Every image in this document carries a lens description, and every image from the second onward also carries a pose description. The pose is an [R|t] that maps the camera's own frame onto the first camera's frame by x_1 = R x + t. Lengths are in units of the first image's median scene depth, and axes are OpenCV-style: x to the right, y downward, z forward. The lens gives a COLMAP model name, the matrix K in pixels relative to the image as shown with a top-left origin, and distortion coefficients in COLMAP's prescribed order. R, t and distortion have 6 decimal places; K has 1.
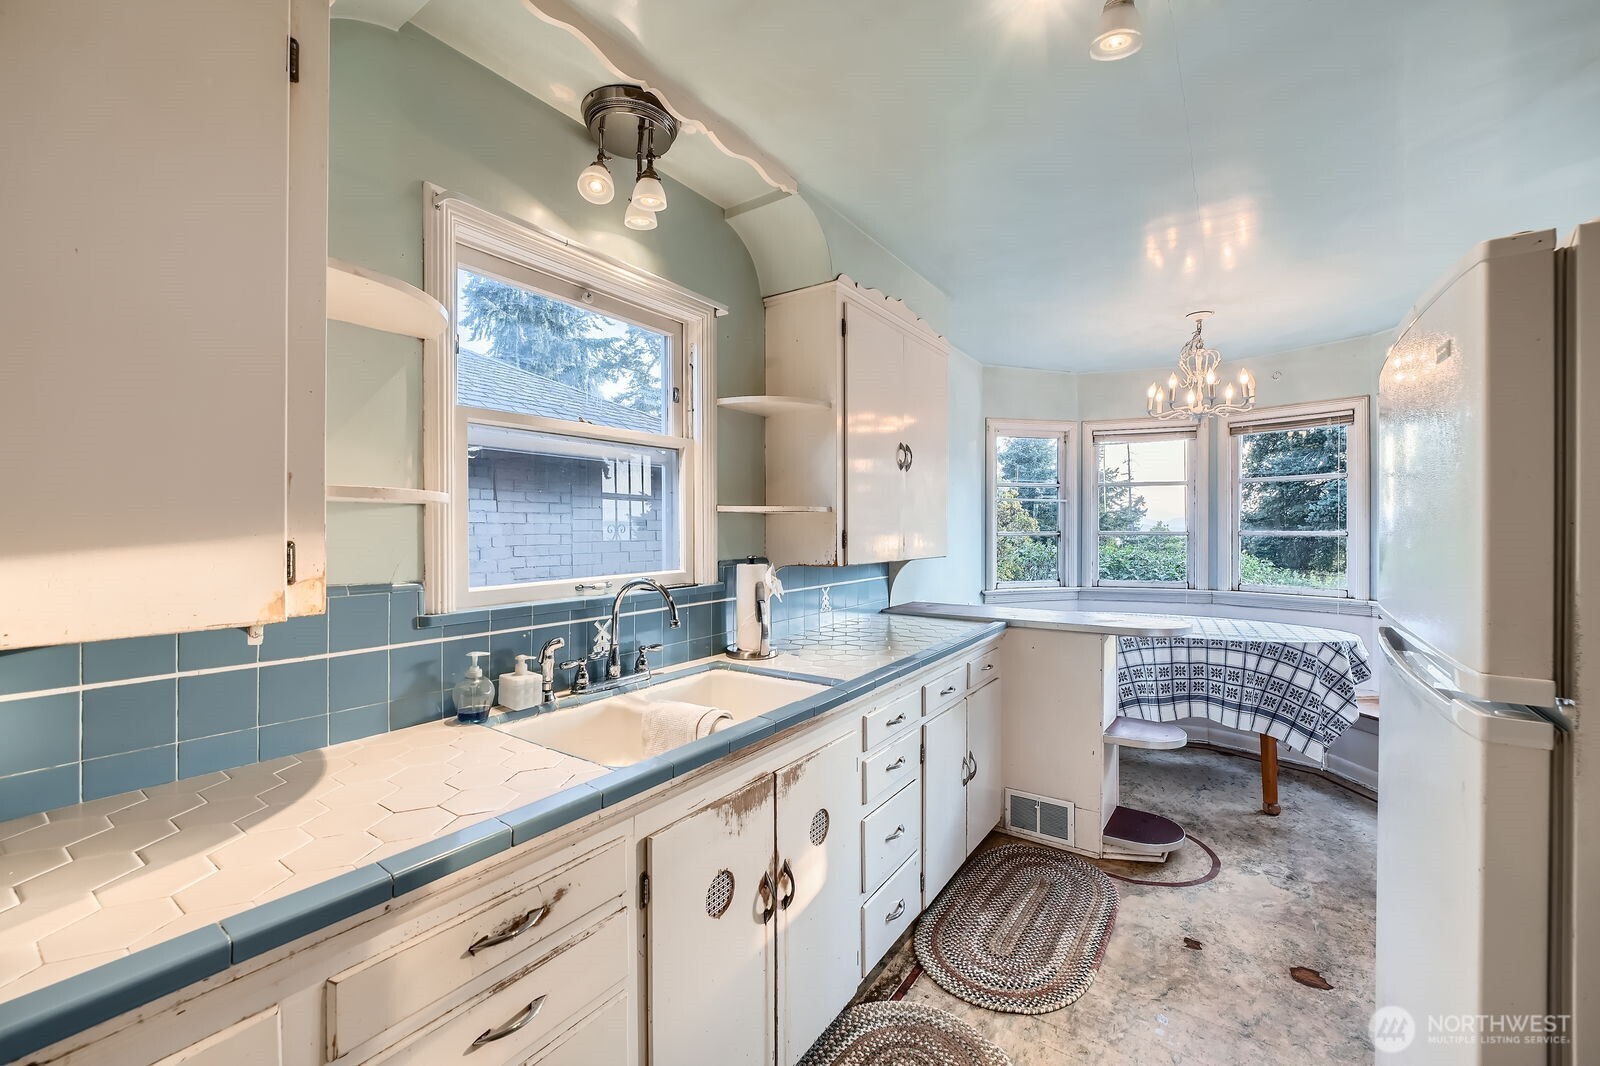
lens RADIAL K [[648.3, 0, 797.9], [0, 648.3, 529.7], [0, 0, 1]] dist [-0.012594, 0.001170]
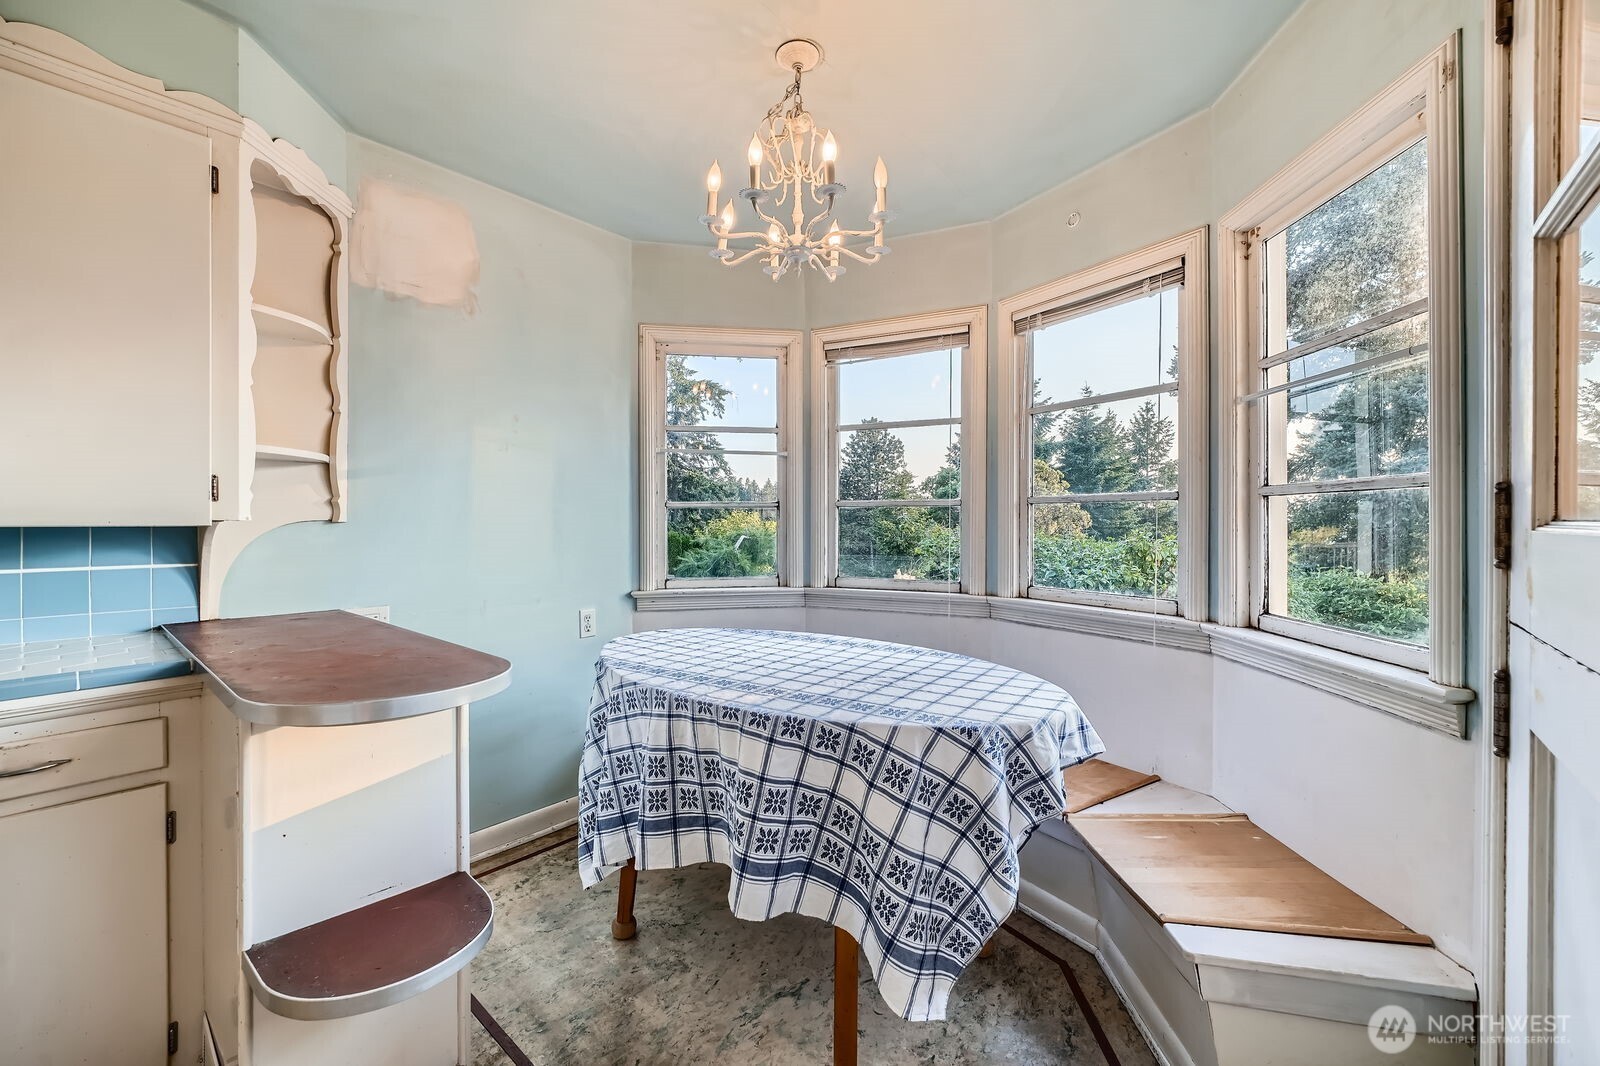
lens RADIAL K [[640.0, 0, 802.1], [0, 640.0, 525.1], [0, 0, 1]] dist [-0.011766, -0.000040]
pose [[0.993667, 0.002378, -0.112339, 0.772554], [-0.002375, 0.999997, 0.000156, 0.040665], [0.112339, 0.000111, 0.993670, 0.565395]]
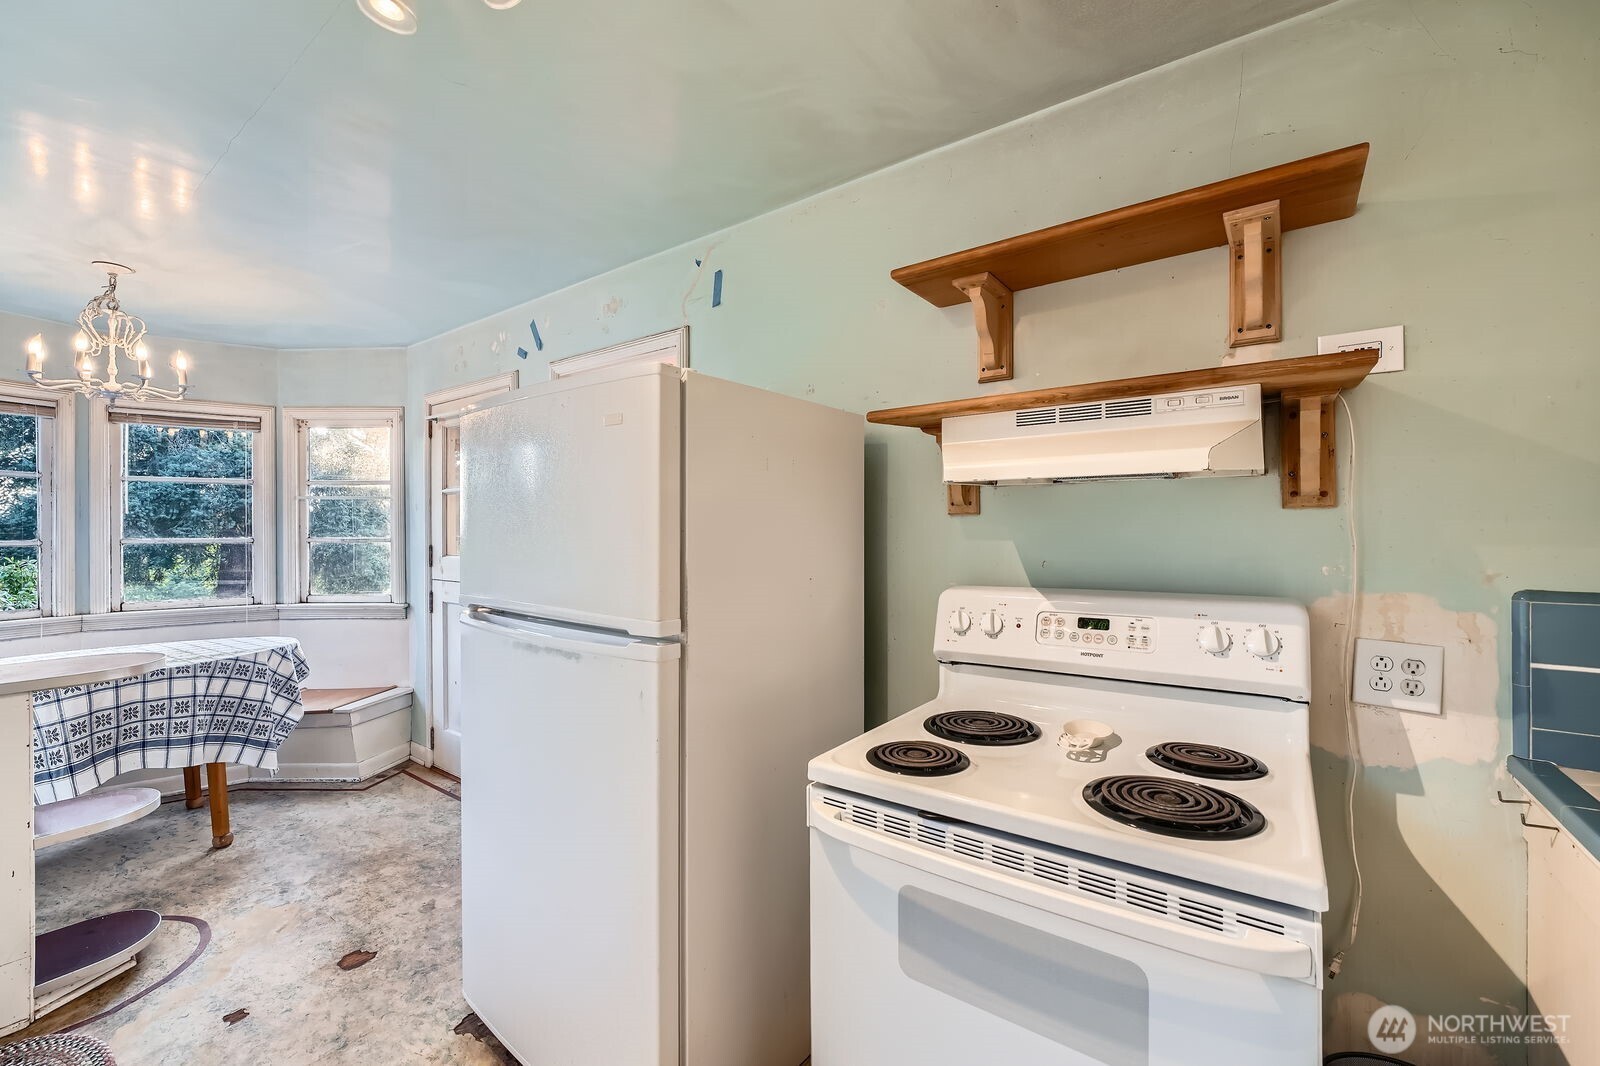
lens RADIAL K [[648.3, 0, 799.8], [0, 648.3, 532.8], [0, 0, 1]] dist [-0.012594, 0.001170]
pose [[0.031096, -0.001315, 0.999516, -0.155040], [0.006116, 0.999981, 0.001125, -0.001962], [-0.999498, 0.006078, 0.031103, 0.147958]]
